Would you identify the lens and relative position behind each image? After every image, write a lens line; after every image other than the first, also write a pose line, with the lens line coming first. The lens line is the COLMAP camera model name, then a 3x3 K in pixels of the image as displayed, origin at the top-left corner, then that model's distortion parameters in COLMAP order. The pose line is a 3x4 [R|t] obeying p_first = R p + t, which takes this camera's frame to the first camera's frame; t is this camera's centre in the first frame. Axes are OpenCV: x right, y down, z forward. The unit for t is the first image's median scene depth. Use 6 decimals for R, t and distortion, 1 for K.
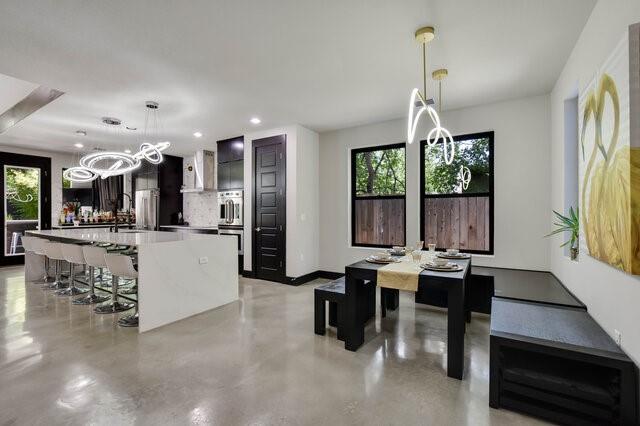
lens RADIAL K [[282.3, 0, 315.5], [0, 282.3, 213.9], [0, 0, 1]] dist [-0.014275, 0.002545]
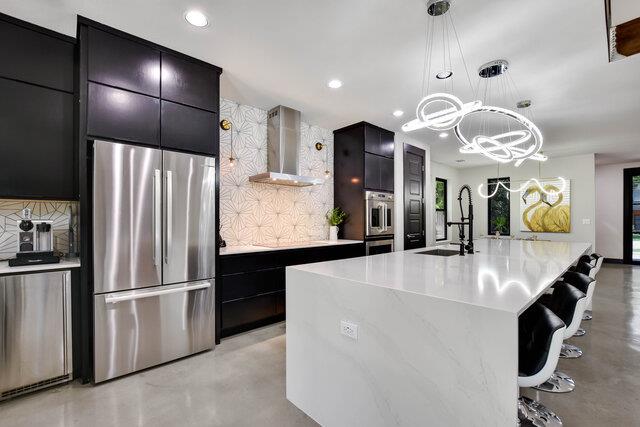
lens RADIAL K [[282.3, 0, 318.8], [0, 282.3, 221.4], [0, 0, 1]] dist [-0.014275, 0.002545]
pose [[0.261492, -0.007982, 0.965173, -1.094233], [0.004202, 0.999966, 0.007131, -0.004576], [-0.965196, 0.002191, 0.261517, 0.935247]]
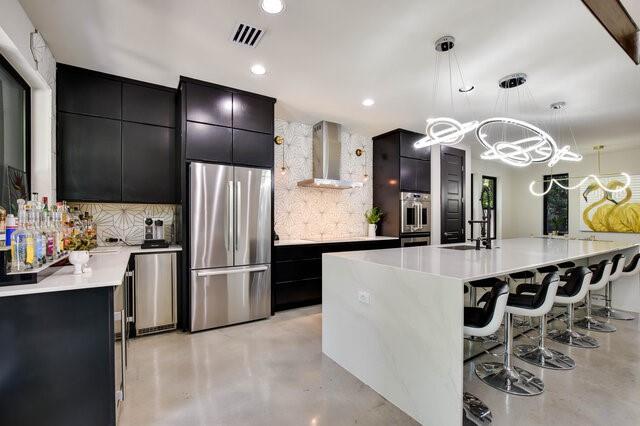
lens RADIAL K [[282.3, 0, 315.3], [0, 282.3, 222.2], [0, 0, 1]] dist [-0.014275, 0.002545]
pose [[0.439444, -0.013260, 0.898172, -1.185739], [0.002416, 0.999905, 0.013579, -0.003715], [-0.898267, -0.003797, 0.439434, 0.874829]]
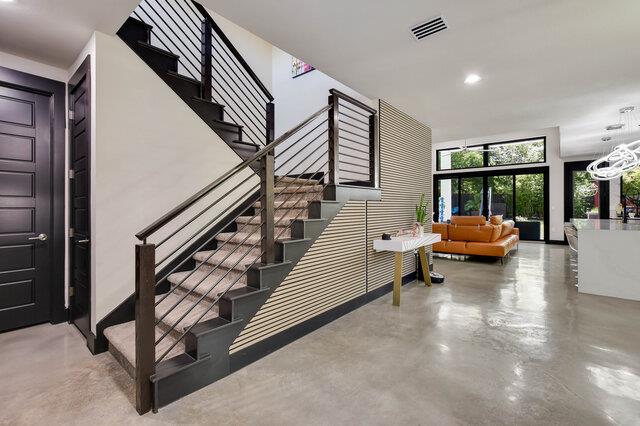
lens RADIAL K [[282.3, 0, 317.8], [0, 282.3, 207.4], [0, 0, 1]] dist [-0.014275, 0.002545]
pose [[-0.140913, 0.000780, -0.990022, 0.460752], [0.006521, 0.999979, -0.000140, -0.002813], [0.990000, -0.006476, -0.140915, -0.055131]]
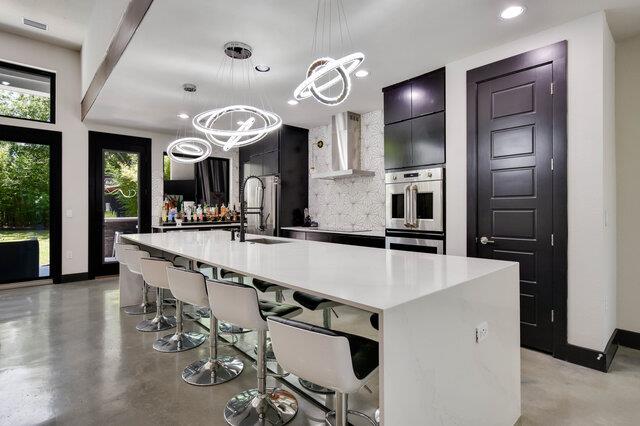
lens RADIAL K [[323.2, 0, 320.2], [0, 323.2, 209.3], [0, 0, 1]] dist [-0.003578, 0.001272]
pose [[0.962120, -0.000842, -0.272626, -0.296216], [0.000181, 0.999997, -0.002451, -0.000435], [0.272627, 0.002309, 0.962117, 0.312349]]
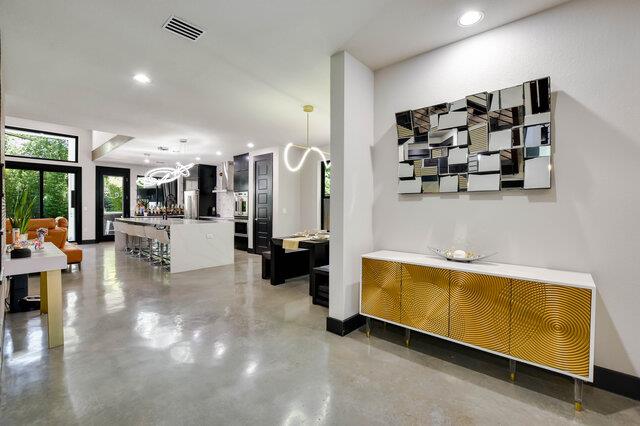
lens RADIAL K [[282.3, 0, 315.9], [0, 282.3, 210.2], [0, 0, 1]] dist [-0.014275, 0.002545]
pose [[0.984289, 0.006942, -0.176427, 0.303693], [-0.005683, 0.999955, 0.007638, -0.002793], [0.176472, -0.006516, 0.984284, -0.308871]]
